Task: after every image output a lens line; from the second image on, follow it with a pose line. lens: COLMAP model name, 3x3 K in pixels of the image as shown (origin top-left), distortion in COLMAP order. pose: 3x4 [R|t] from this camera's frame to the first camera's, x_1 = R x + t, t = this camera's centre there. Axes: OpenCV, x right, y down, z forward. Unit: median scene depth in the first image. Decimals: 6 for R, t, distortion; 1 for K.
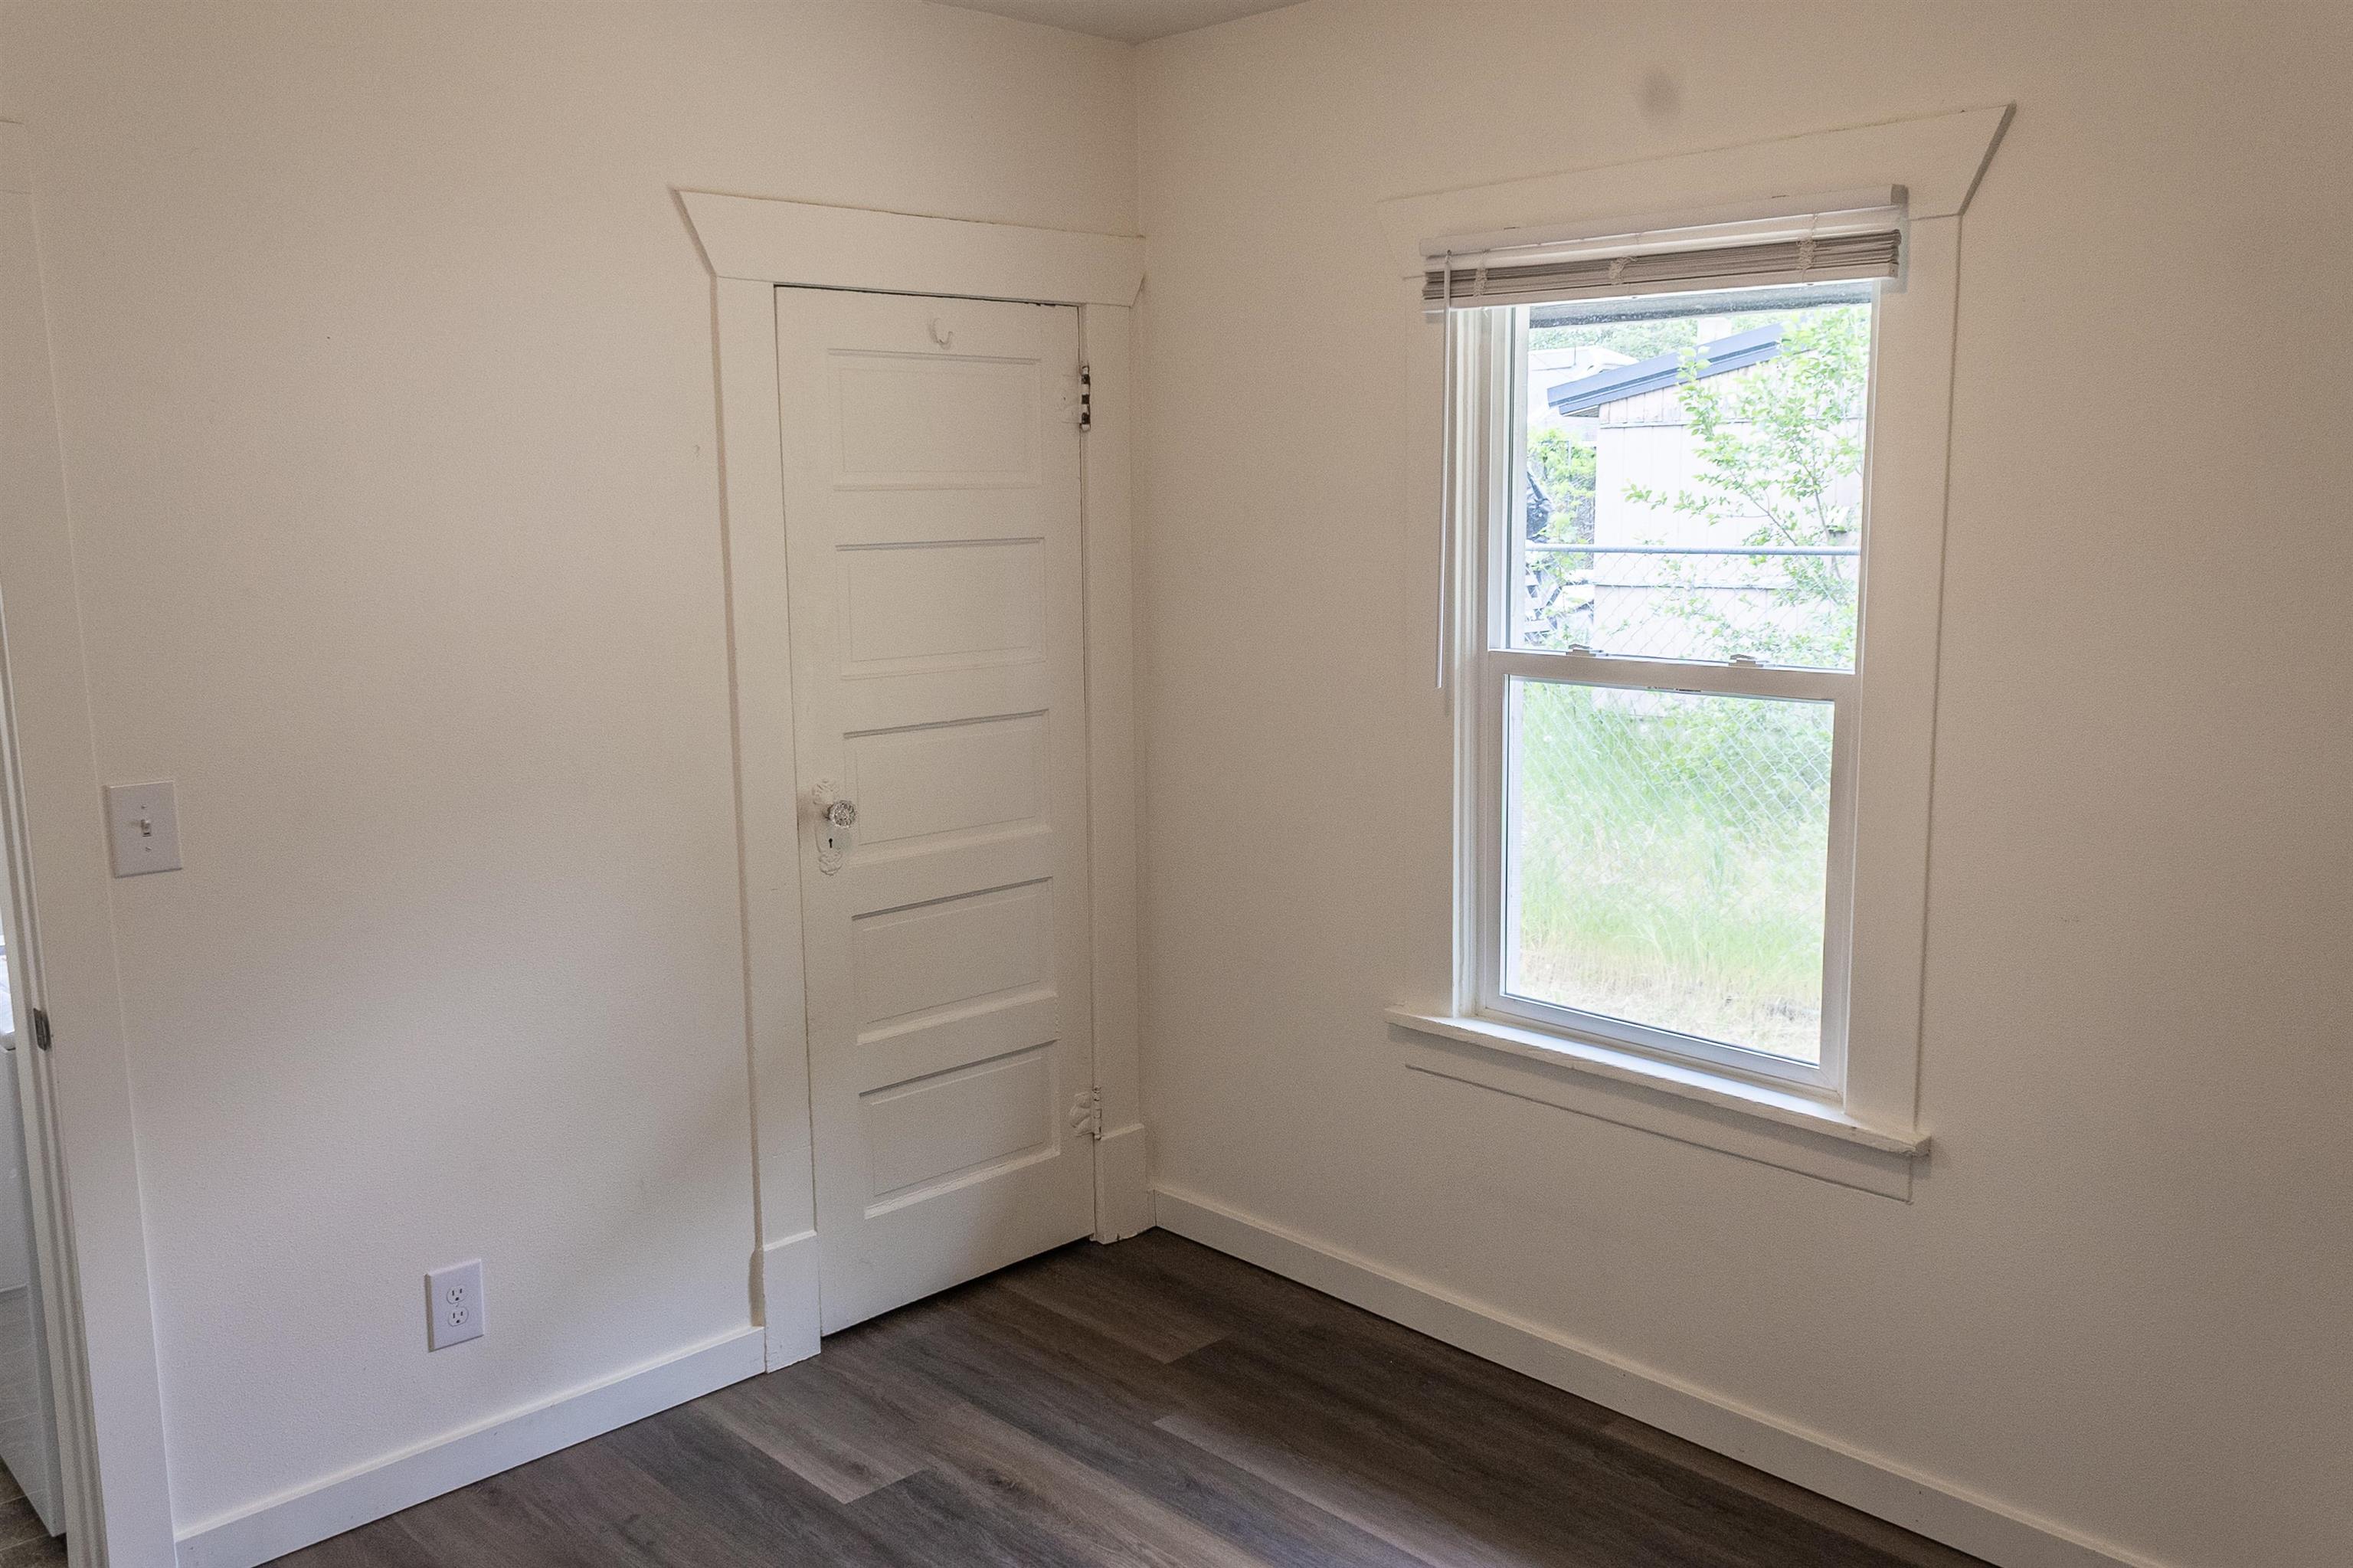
lens RADIAL K [[1945.0, 0, 1176.2], [0, 1945.0, 798.6], [0, 0, 1]] dist [0.006910, 0.004895]
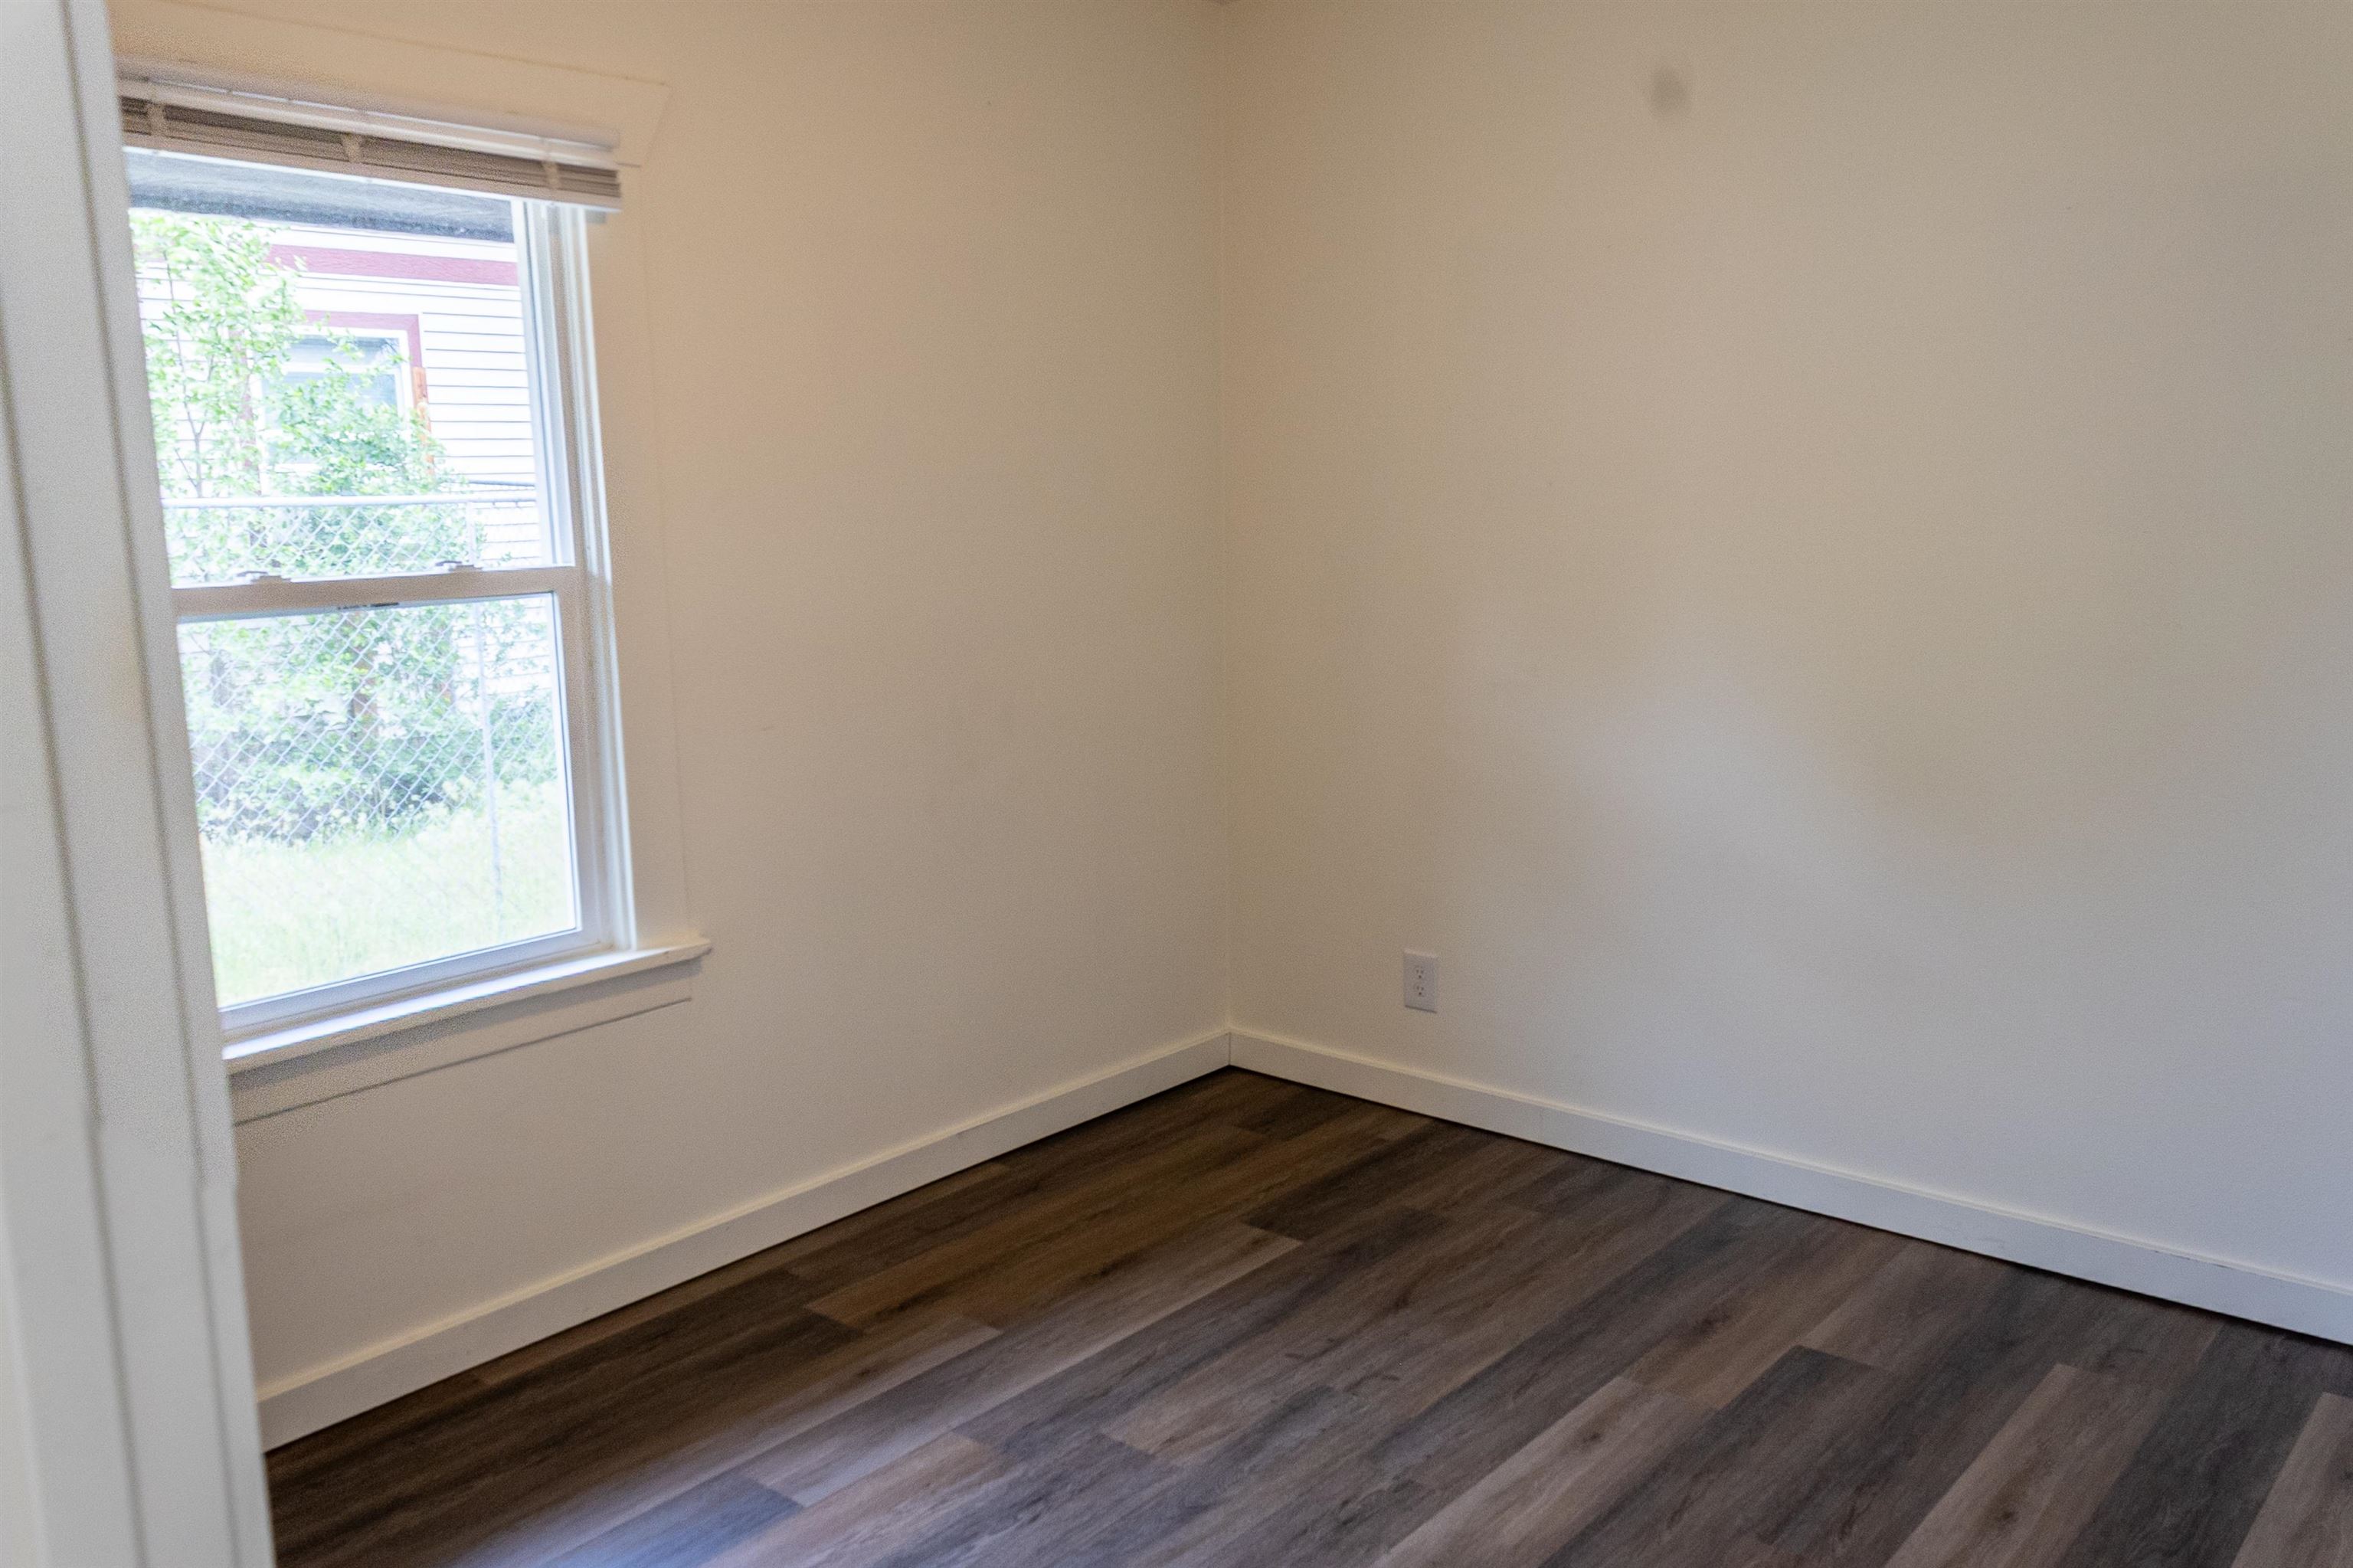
lens RADIAL K [[1945.0, 0, 1176.2], [0, 1945.0, 798.6], [0, 0, 1]] dist [0.006910, 0.004895]
pose [[-0.154983, -0.154289, 0.975795, -0.755238], [0.173006, 0.968227, 0.180570, -0.070210], [-0.972651, 0.196803, -0.123365, 0.771225]]
